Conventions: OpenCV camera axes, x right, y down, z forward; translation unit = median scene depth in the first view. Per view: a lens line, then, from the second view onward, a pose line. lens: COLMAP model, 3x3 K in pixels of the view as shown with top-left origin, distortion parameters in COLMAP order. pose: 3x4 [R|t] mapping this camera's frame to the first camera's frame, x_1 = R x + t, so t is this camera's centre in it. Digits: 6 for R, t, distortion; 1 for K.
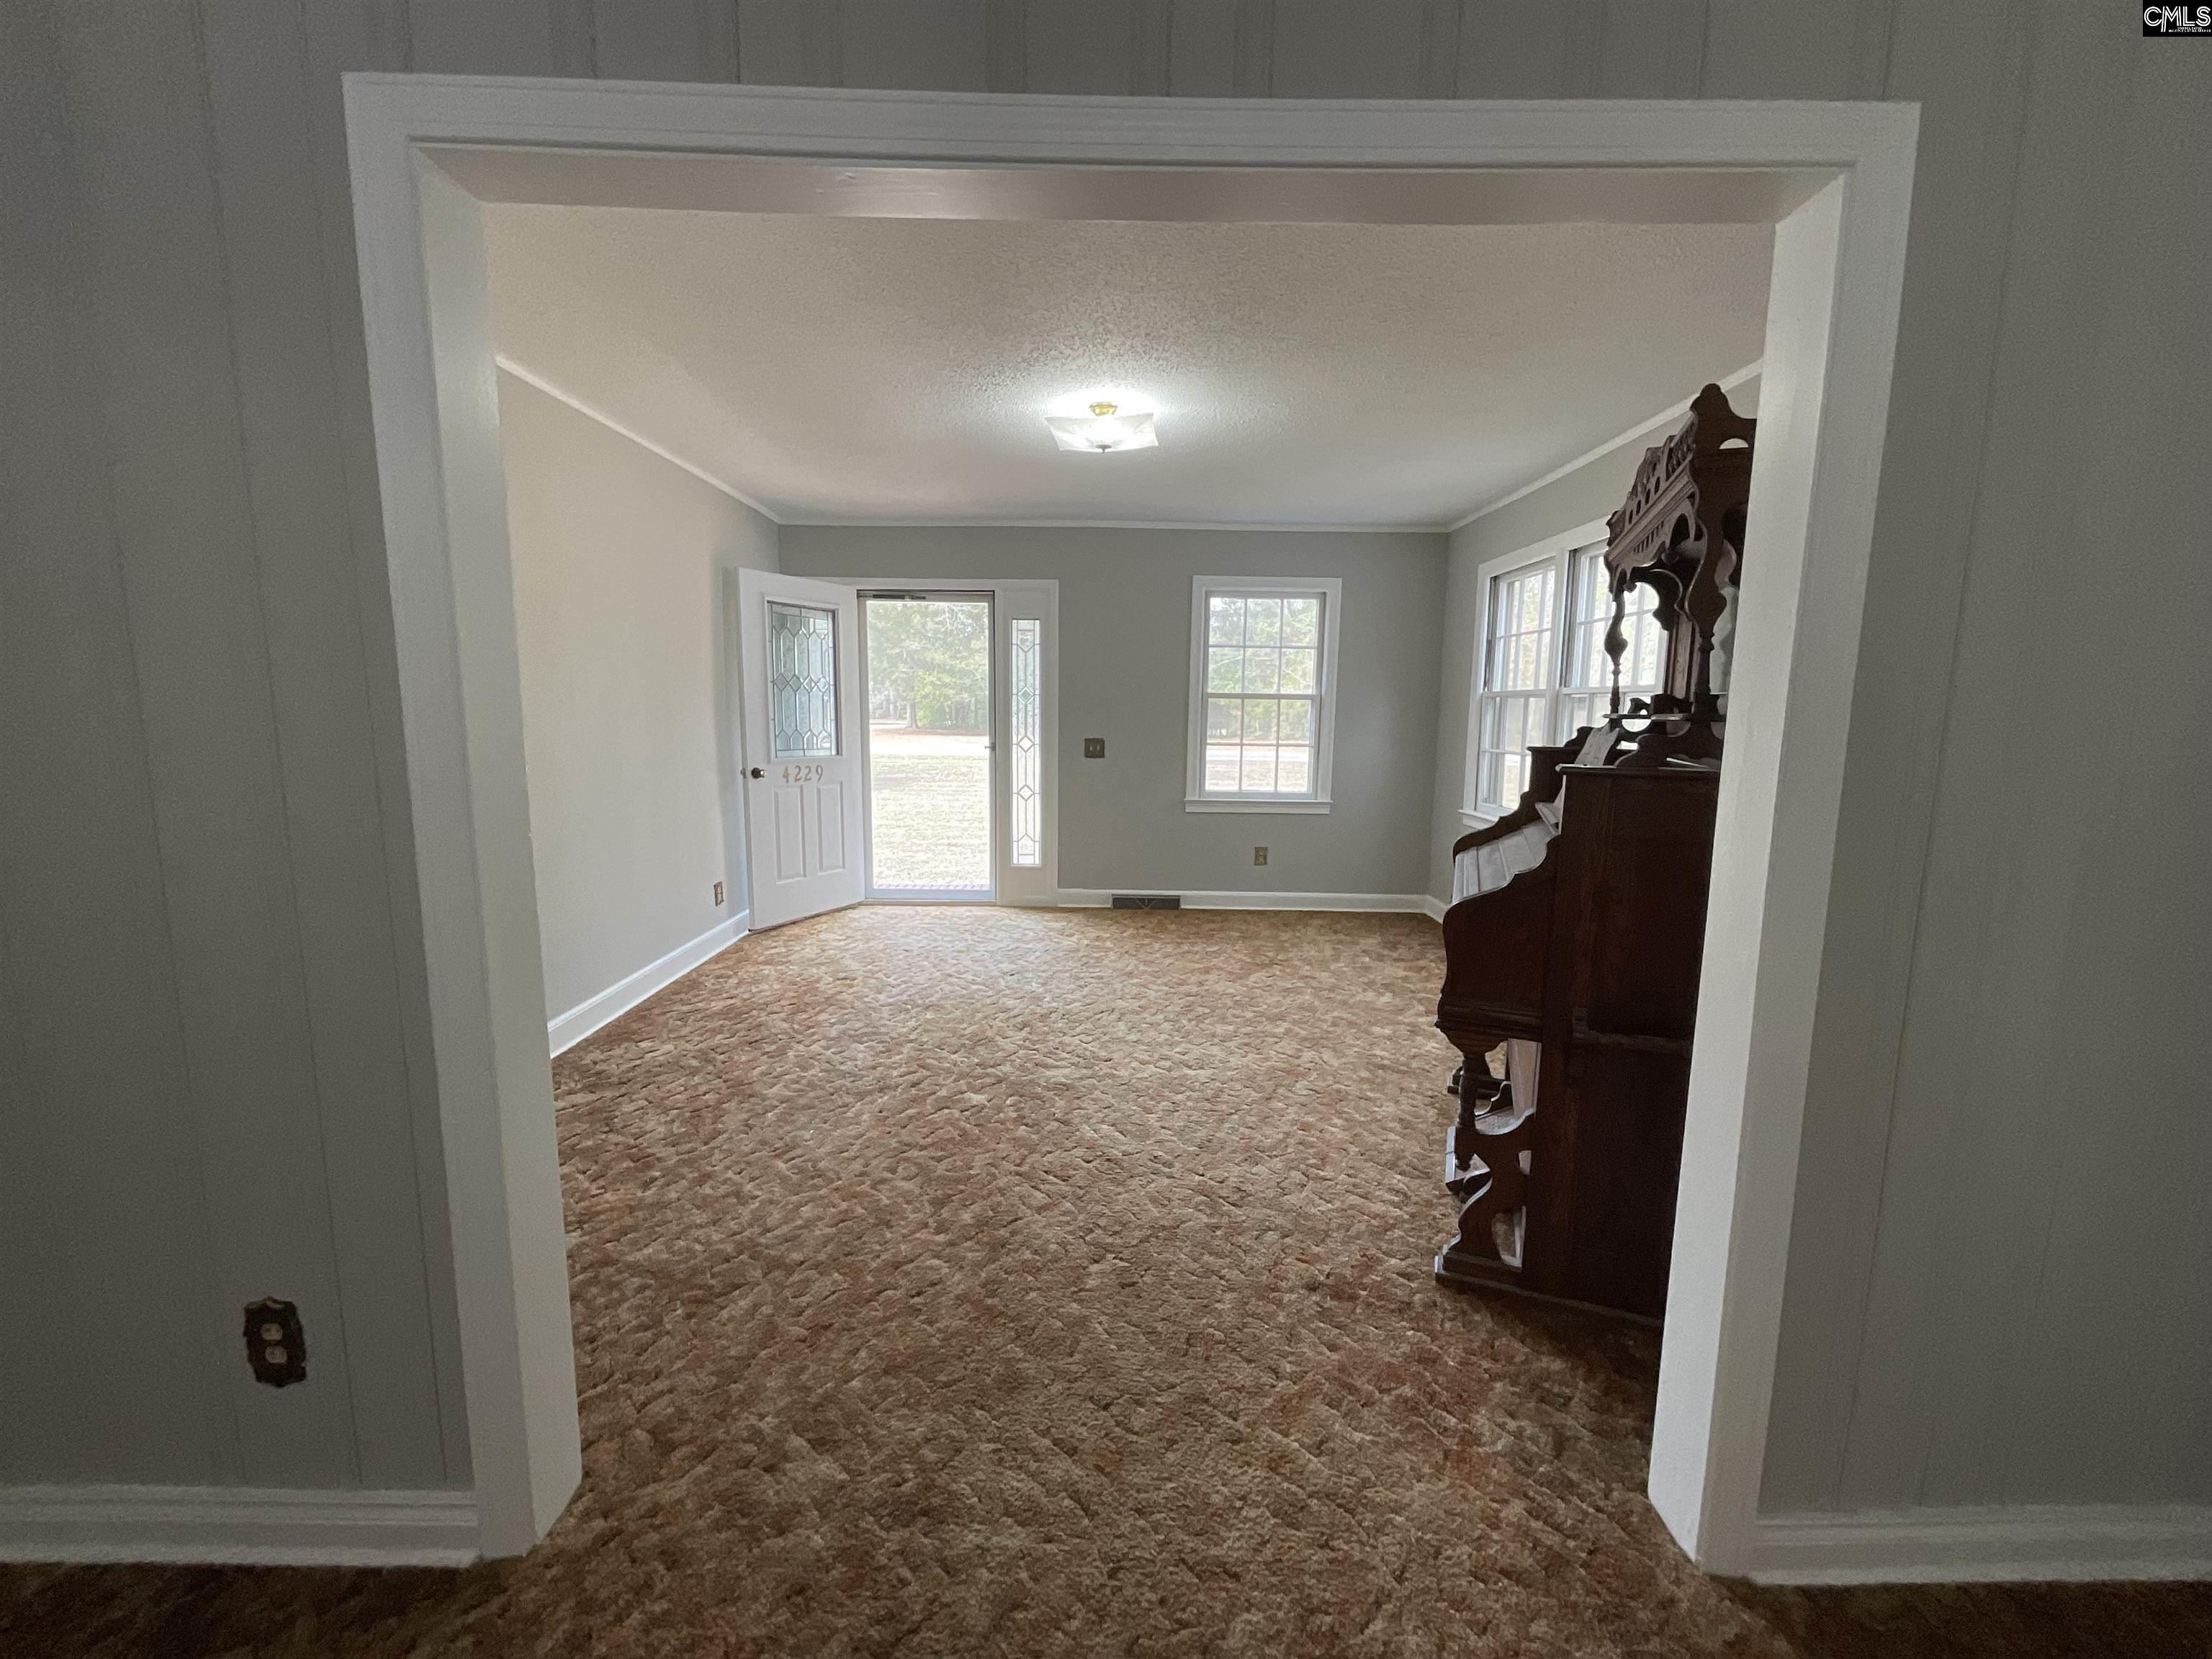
lens RADIAL K [[891.3, 0, 1118.1], [0, 891.3, 834.1], [0, 0, 1]] dist [0.000446, -0.001170]
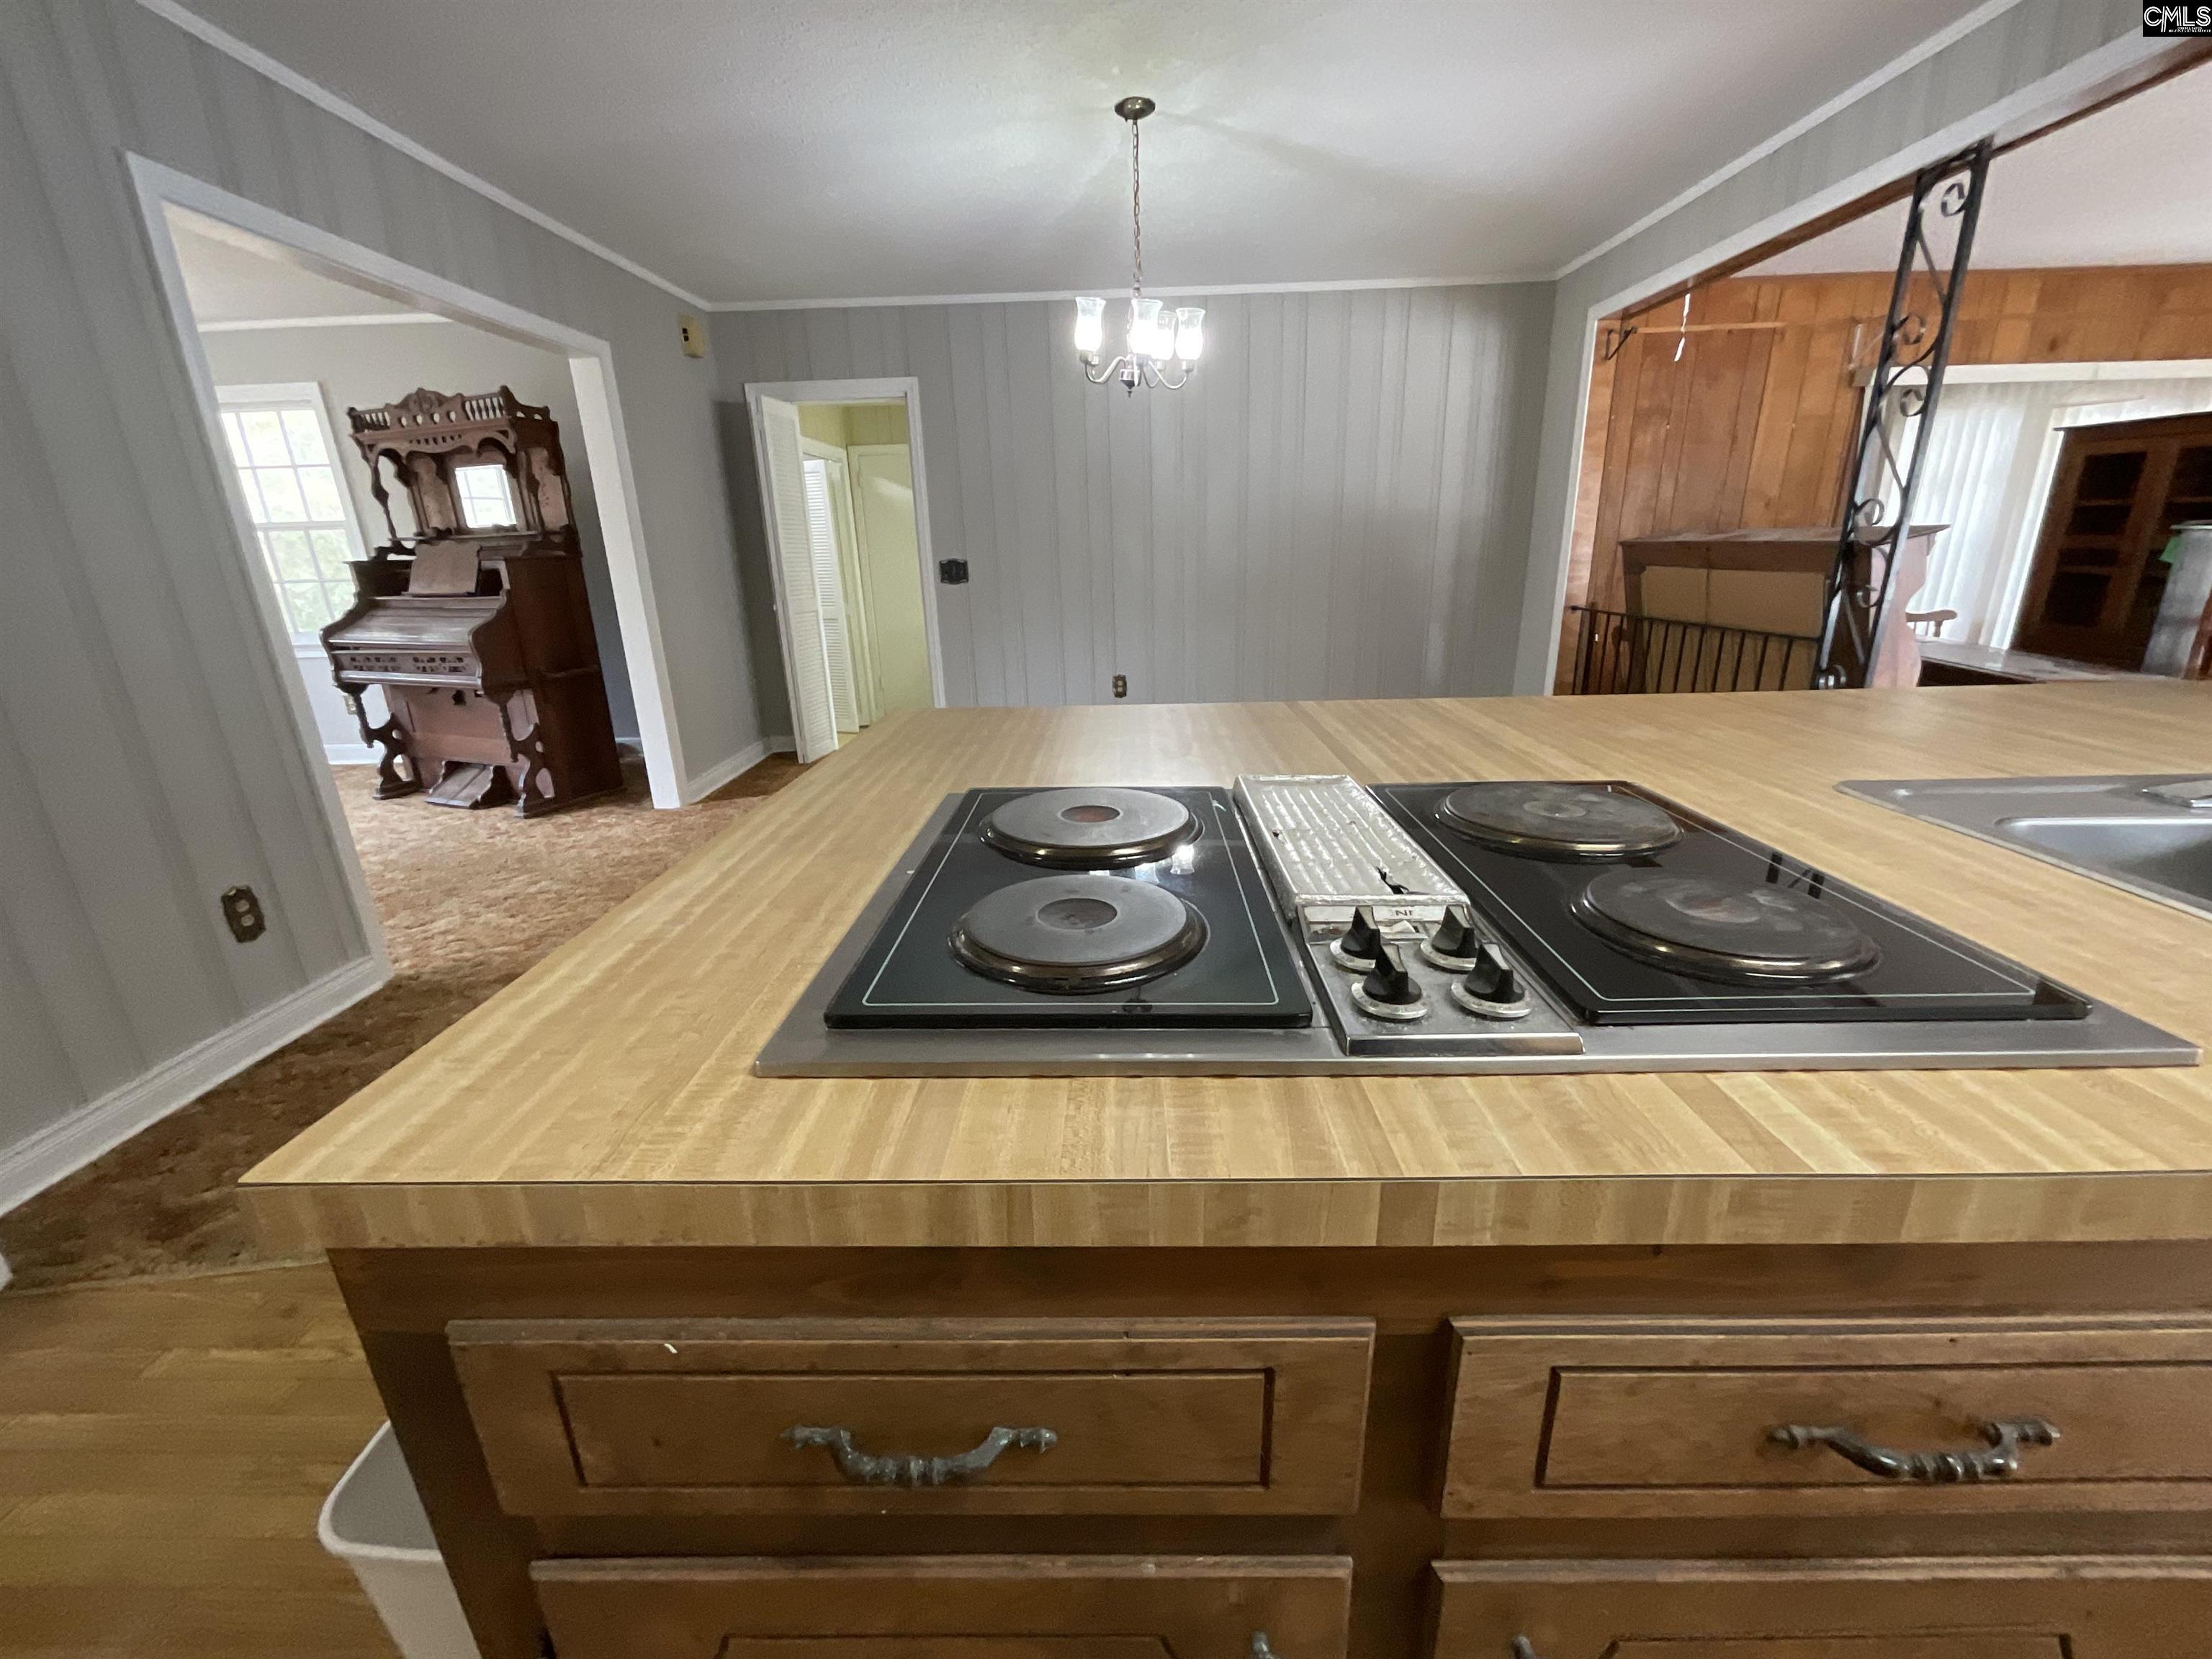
lens RADIAL K [[891.3, 0, 1109.9], [0, 891.3, 826.3], [0, 0, 1]] dist [0.000446, -0.001170]
pose [[0.027053, -0.313553, 0.949185, -1.750799], [0.166860, 0.937627, 0.304980, 0.128520], [-0.985609, 0.150130, 0.077685, -0.543781]]
